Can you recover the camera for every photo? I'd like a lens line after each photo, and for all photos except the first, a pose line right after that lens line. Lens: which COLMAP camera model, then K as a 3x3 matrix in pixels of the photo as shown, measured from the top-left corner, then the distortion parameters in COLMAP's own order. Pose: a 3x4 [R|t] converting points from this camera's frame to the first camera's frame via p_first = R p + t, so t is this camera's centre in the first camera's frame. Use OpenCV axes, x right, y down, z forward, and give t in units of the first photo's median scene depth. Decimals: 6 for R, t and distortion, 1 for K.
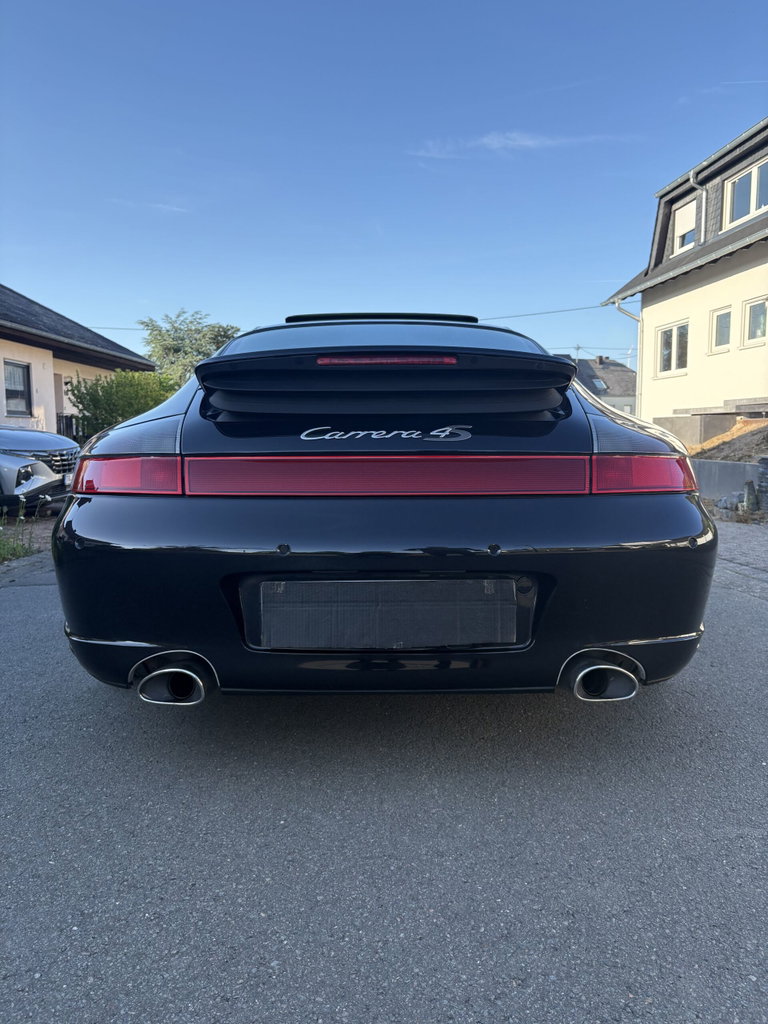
lens RADIAL K [[767.3, 0, 376.6], [0, 767.3, 514.5], [0, 0, 1]] dist [0.006347, 0.003865]
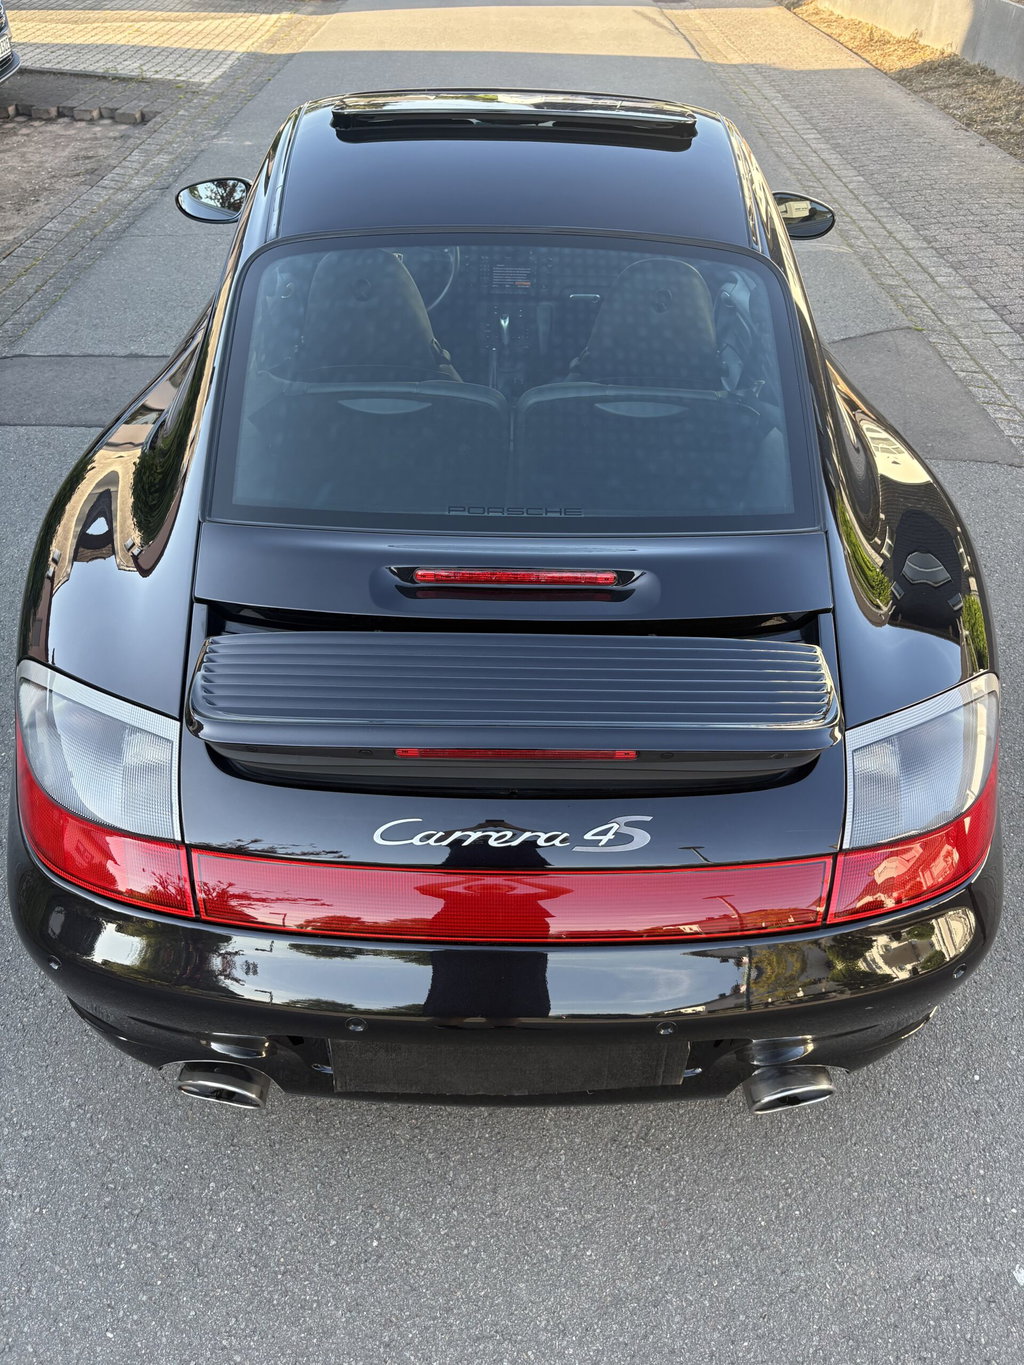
lens RADIAL K [[1022.9, 0, 502.1], [0, 1022.9, 685.8], [0, 0, 1]] dist [0.006347, 0.003865]
pose [[0.999825, 0.014660, 0.011596, -0.006982], [-0.018645, 0.826241, 0.563008, -0.668388], [-0.001328, -0.563126, 0.826370, 0.388109]]
